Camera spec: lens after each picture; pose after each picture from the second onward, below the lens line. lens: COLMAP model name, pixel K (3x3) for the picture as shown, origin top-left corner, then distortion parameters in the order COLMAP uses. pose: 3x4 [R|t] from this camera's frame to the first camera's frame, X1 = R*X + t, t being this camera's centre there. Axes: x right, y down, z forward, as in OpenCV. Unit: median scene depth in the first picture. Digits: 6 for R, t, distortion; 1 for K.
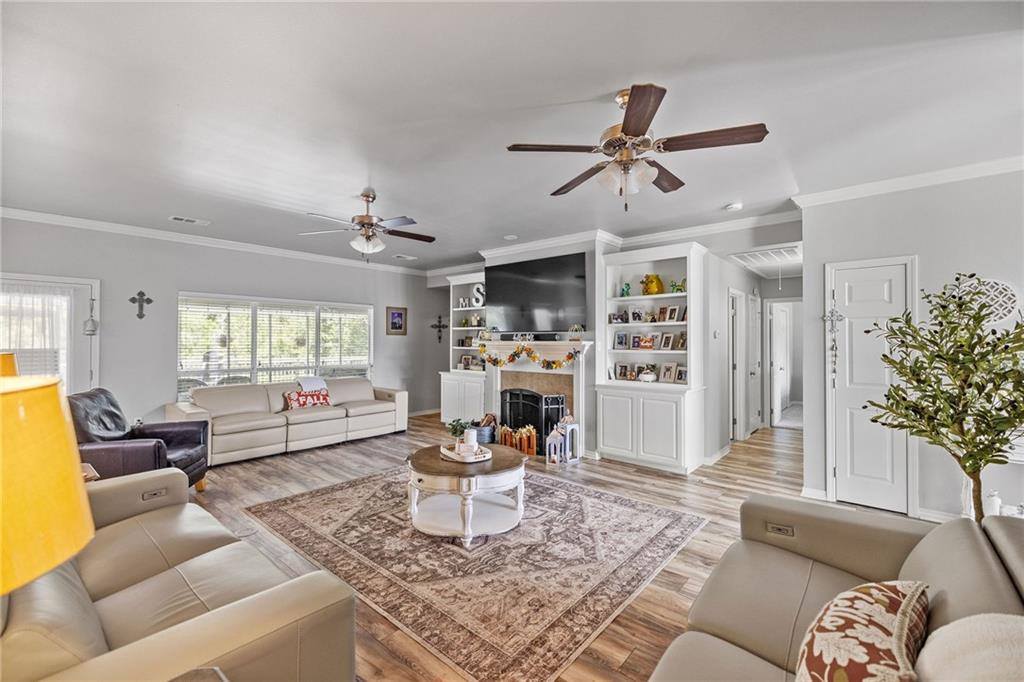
lens RADIAL K [[430.7, 0, 507.6], [0, 430.7, 337.4], [0, 0, 1]] dist [0.001808, 0.000173]
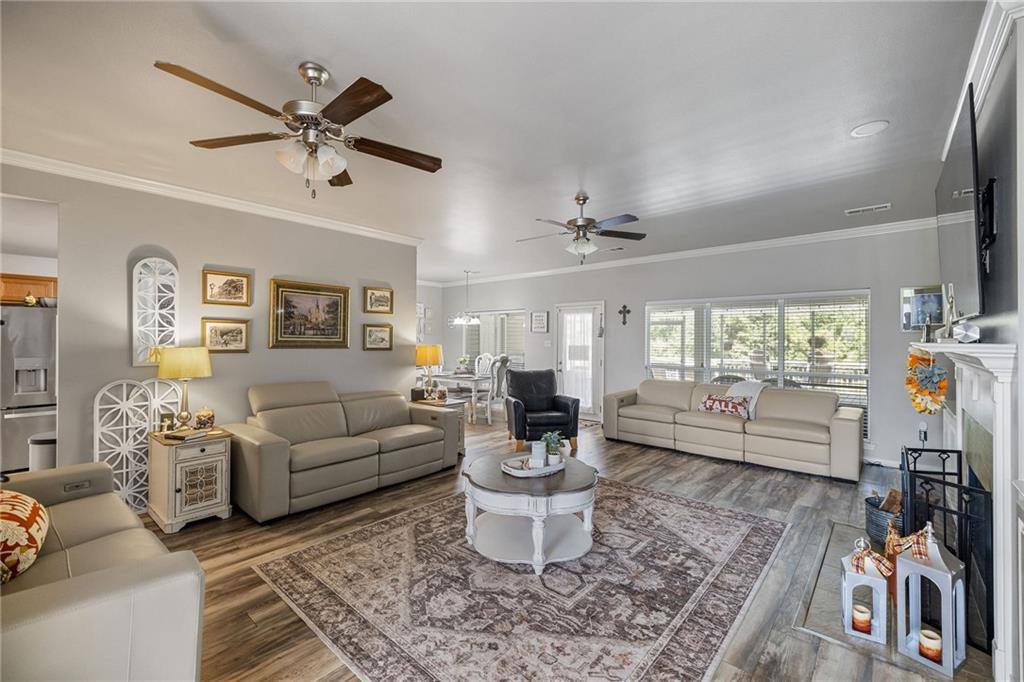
lens RADIAL K [[427.2, 0, 506.4], [0, 427.2, 339.0], [0, 0, 1]] dist [0.001755, 0.000074]
pose [[-0.014650, -0.002796, -0.999889, 0.726981], [0.004502, 0.999986, -0.002862, 0.005612], [0.999883, -0.004543, -0.014638, 0.880023]]
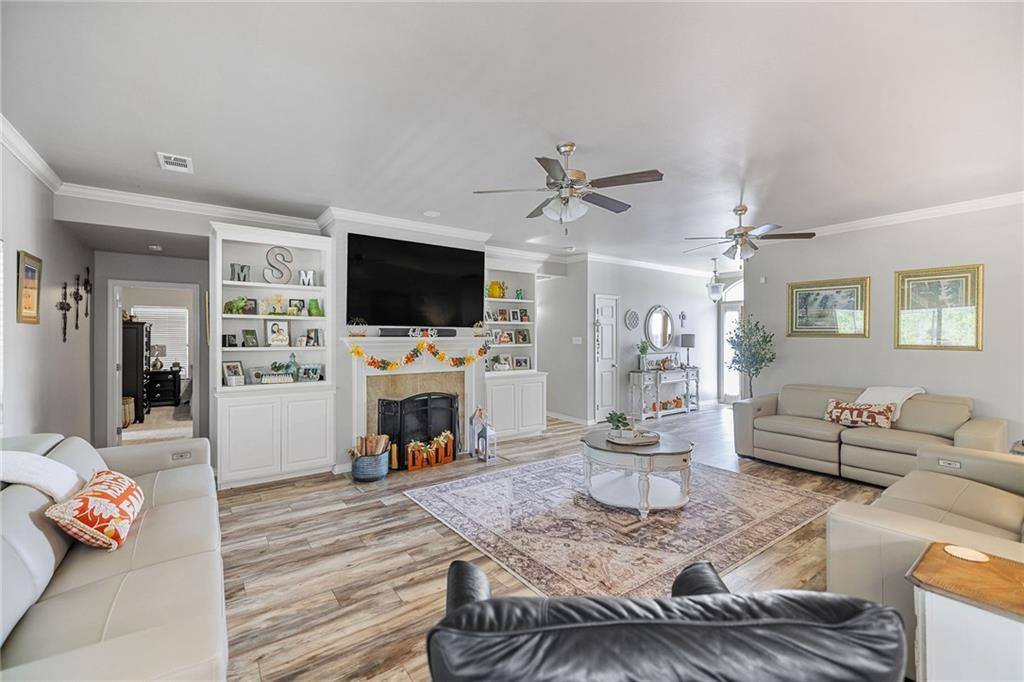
lens RADIAL K [[430.7, 0, 507.6], [0, 430.7, 337.4], [0, 0, 1]] dist [0.001808, 0.000173]
pose [[0.229035, -0.002129, 0.973416, -1.145714], [-0.006212, 0.999974, 0.003649, 0.007876], [-0.973398, -0.006883, 0.229016, 0.975792]]
